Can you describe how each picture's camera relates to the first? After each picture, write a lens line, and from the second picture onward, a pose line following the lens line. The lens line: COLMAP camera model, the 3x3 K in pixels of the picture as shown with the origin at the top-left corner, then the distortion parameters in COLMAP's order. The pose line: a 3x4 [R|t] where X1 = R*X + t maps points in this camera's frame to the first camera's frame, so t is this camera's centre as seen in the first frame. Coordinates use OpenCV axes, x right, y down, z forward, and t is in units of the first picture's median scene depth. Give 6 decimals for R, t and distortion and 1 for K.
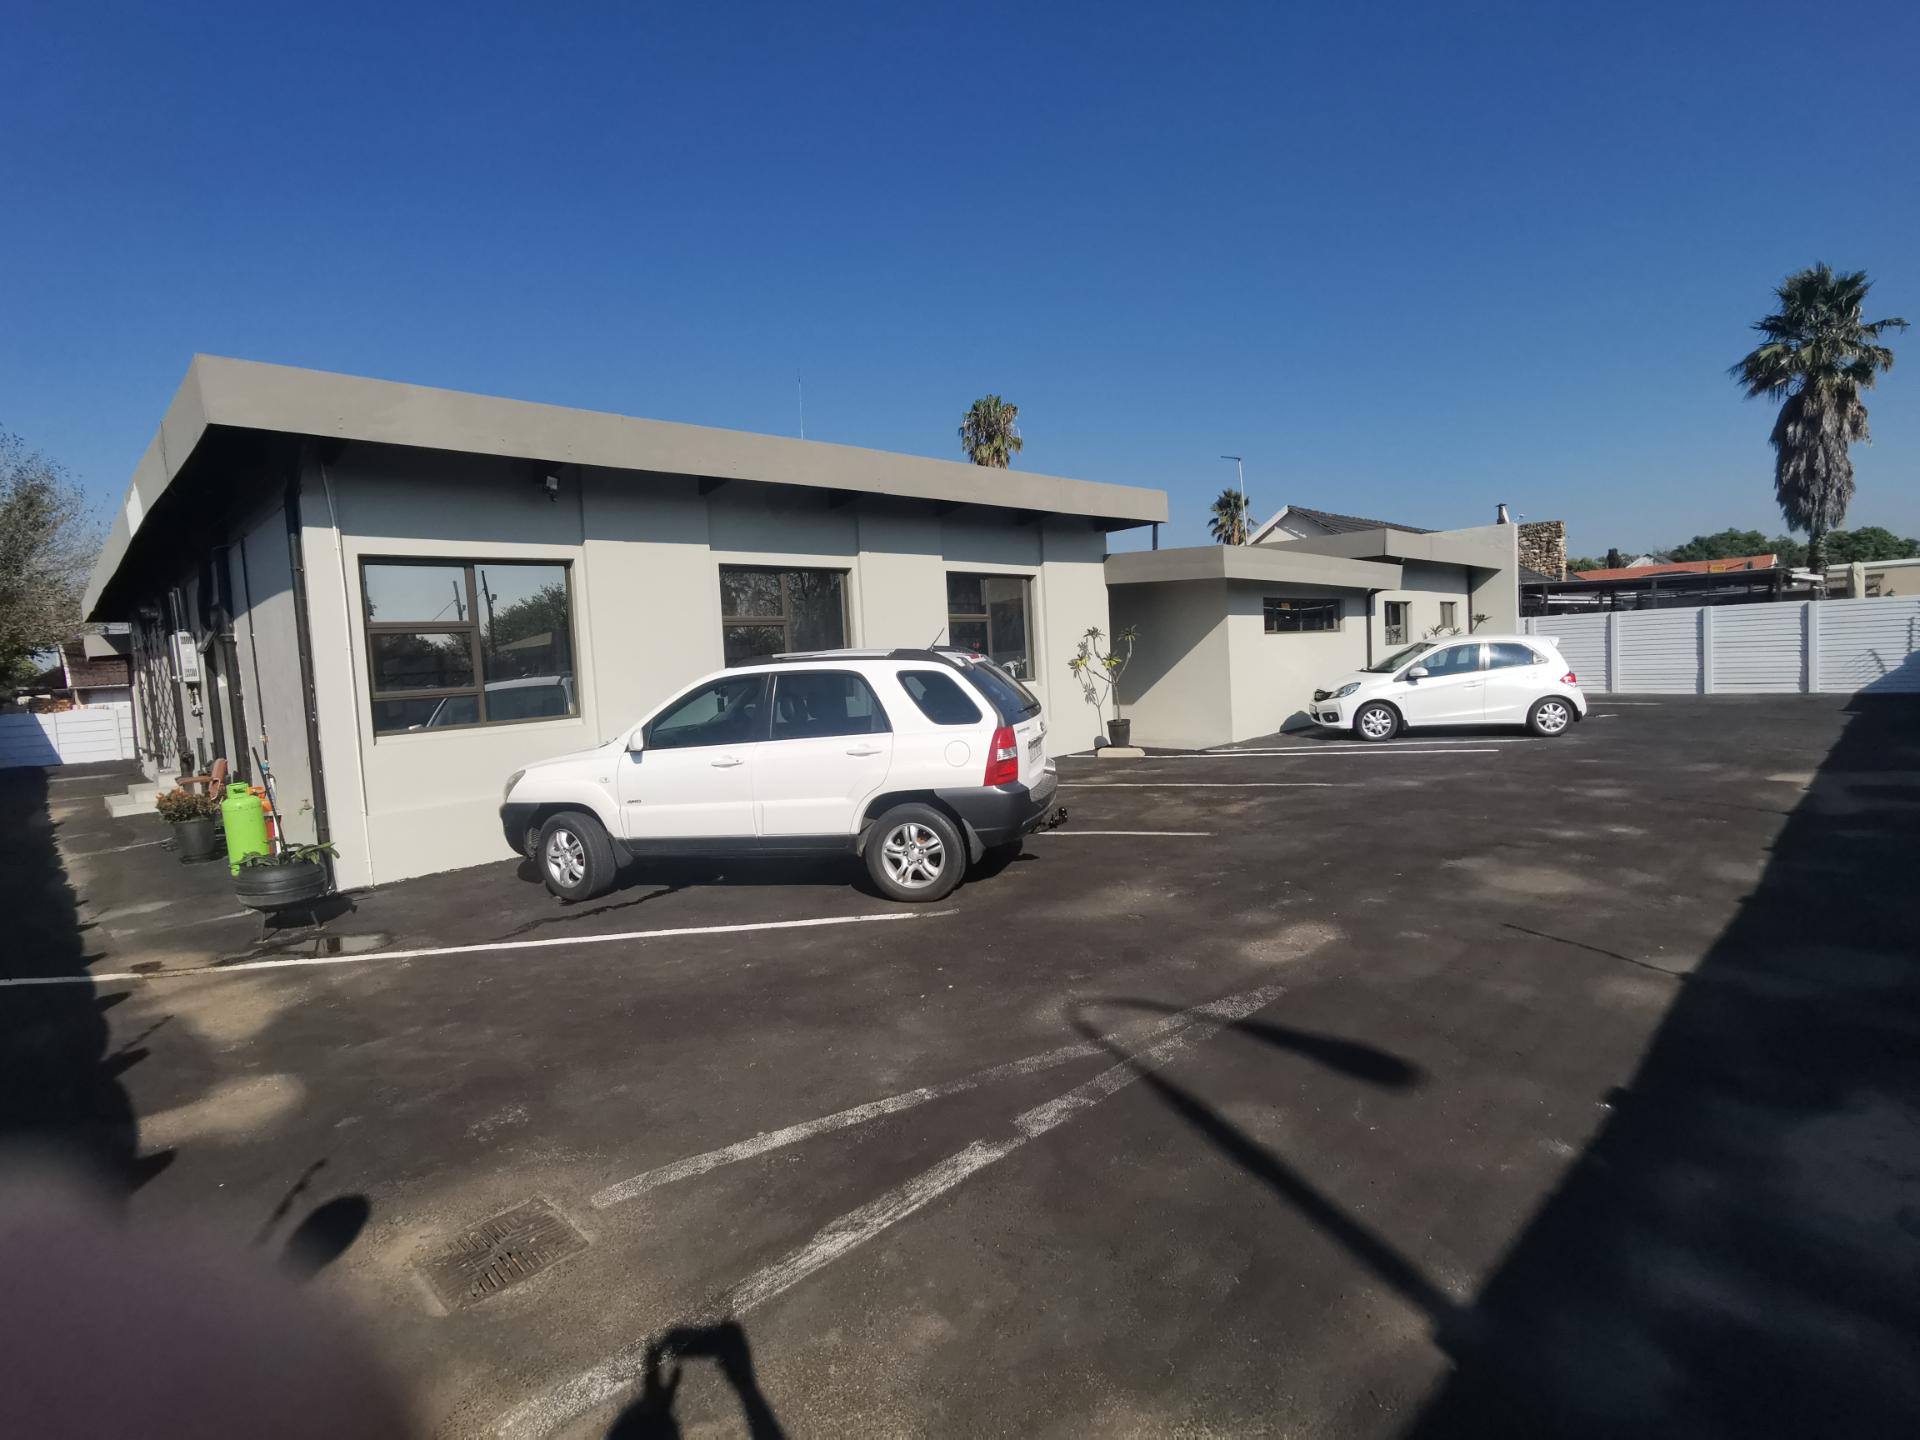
lens RADIAL K [[953.1, 0, 960.0], [0, 953.1, 720.0], [0, 0, 1]] dist [-0.052733, 0.041007]
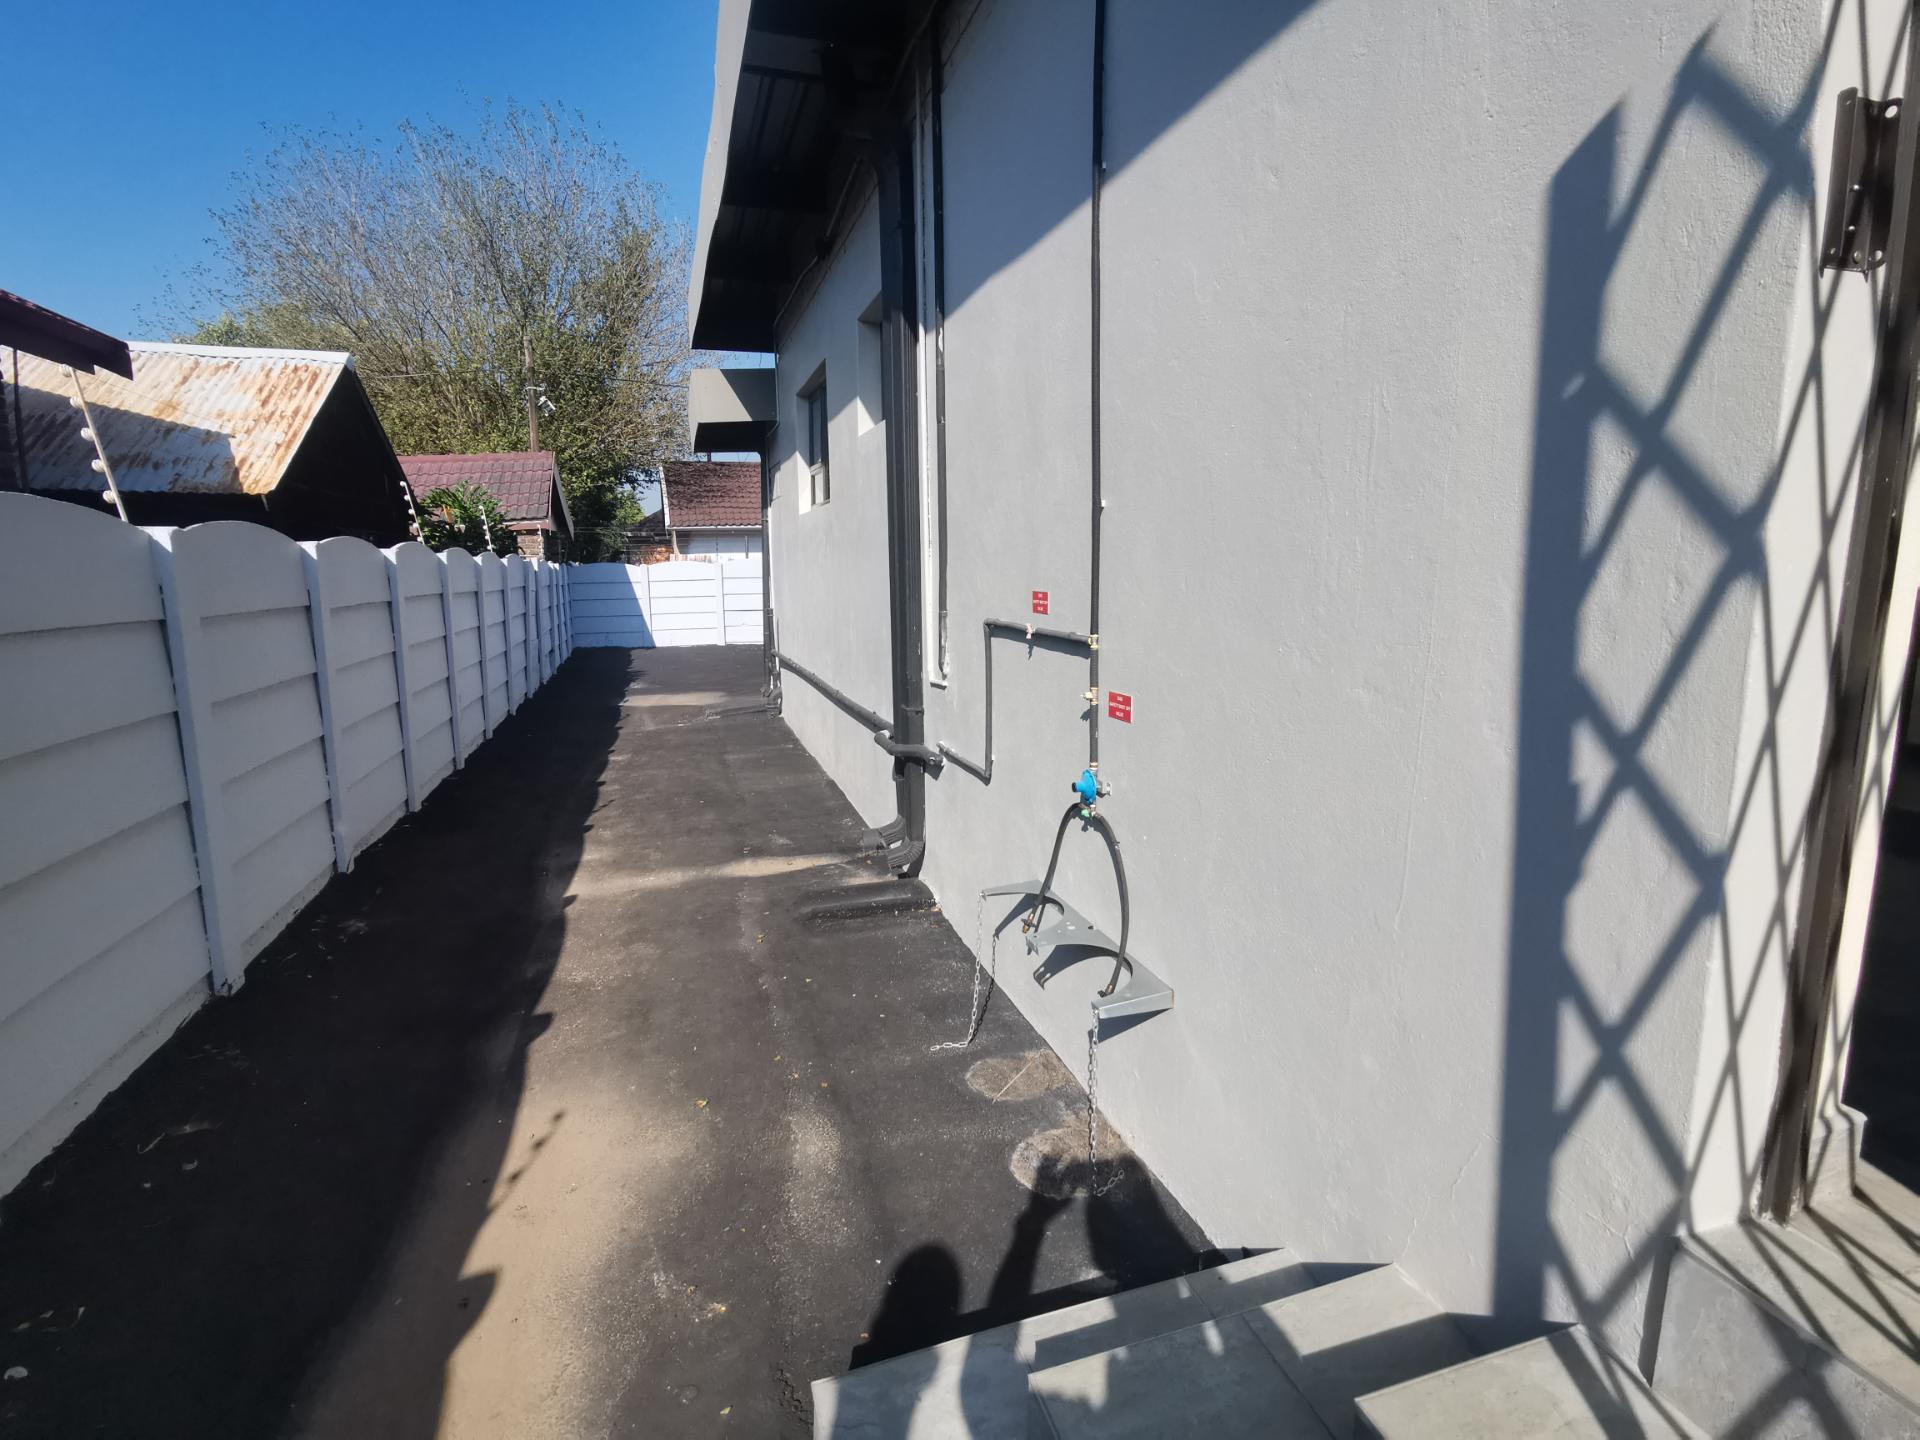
lens RADIAL K [[953.1, 0, 960.0], [0, 953.1, 720.0], [0, 0, 1]] dist [-0.052733, 0.041007]
pose [[0.890088, 0.099752, -0.444739, -0.467843], [-0.059364, 0.992817, 0.103874, 0.016855], [0.451906, -0.066056, 0.889617, 0.505087]]
